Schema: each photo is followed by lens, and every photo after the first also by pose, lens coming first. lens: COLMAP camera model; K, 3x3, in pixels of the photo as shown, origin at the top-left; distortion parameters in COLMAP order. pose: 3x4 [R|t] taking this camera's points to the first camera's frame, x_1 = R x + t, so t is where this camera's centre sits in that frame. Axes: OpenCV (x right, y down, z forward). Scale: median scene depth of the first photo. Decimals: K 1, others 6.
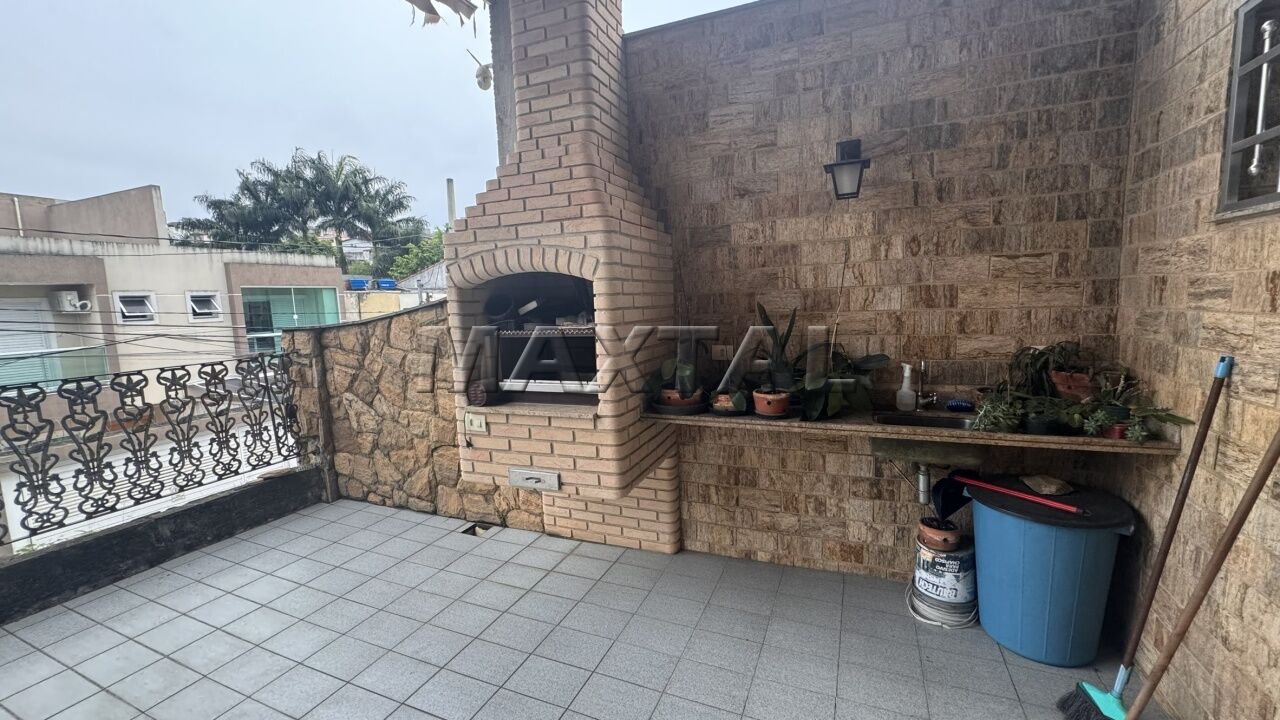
lens RADIAL K [[511.6, 0, 641.6], [0, 511.6, 357.3], [0, 0, 1]] dist [0.000187, -0.000081]
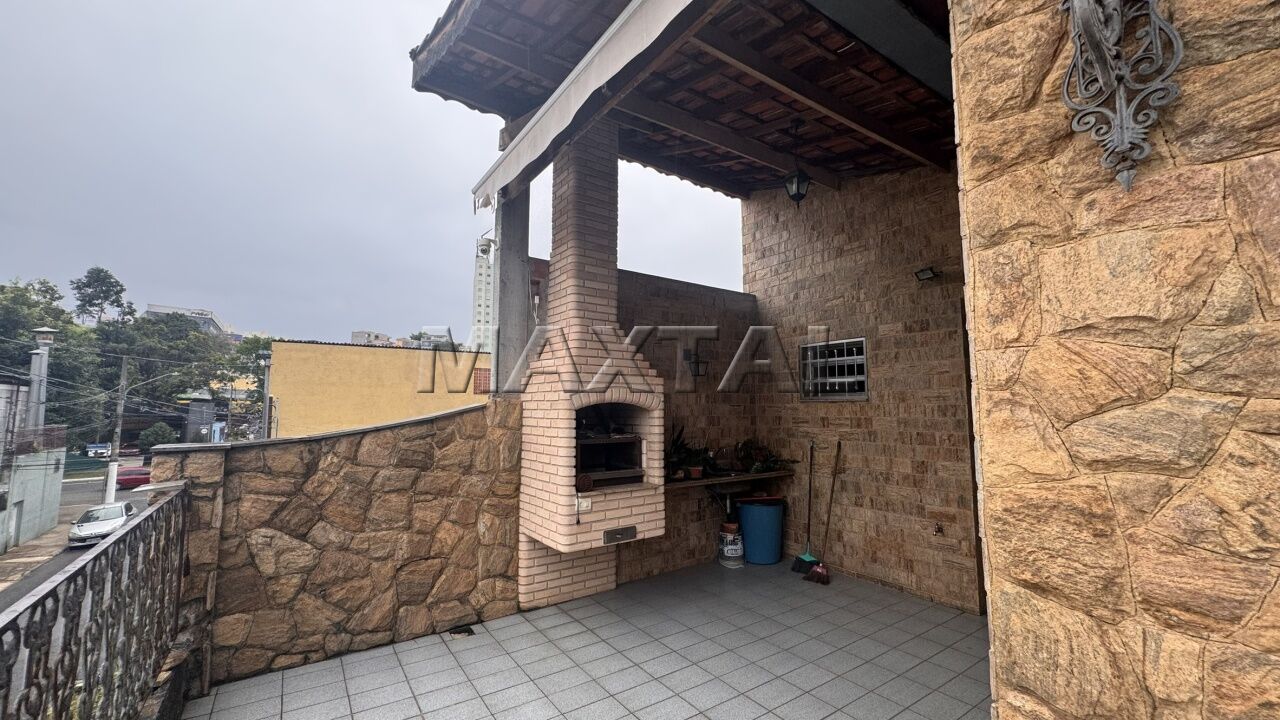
lens RADIAL K [[511.6, 0, 641.1], [0, 511.6, 355.0], [0, 0, 1]] dist [0.000187, -0.000081]
pose [[0.523386, 0.123916, 0.843037, -1.099648], [0.078793, 0.978092, -0.192685, 0.005387], [-0.848445, 0.167274, 0.502157, 0.051790]]
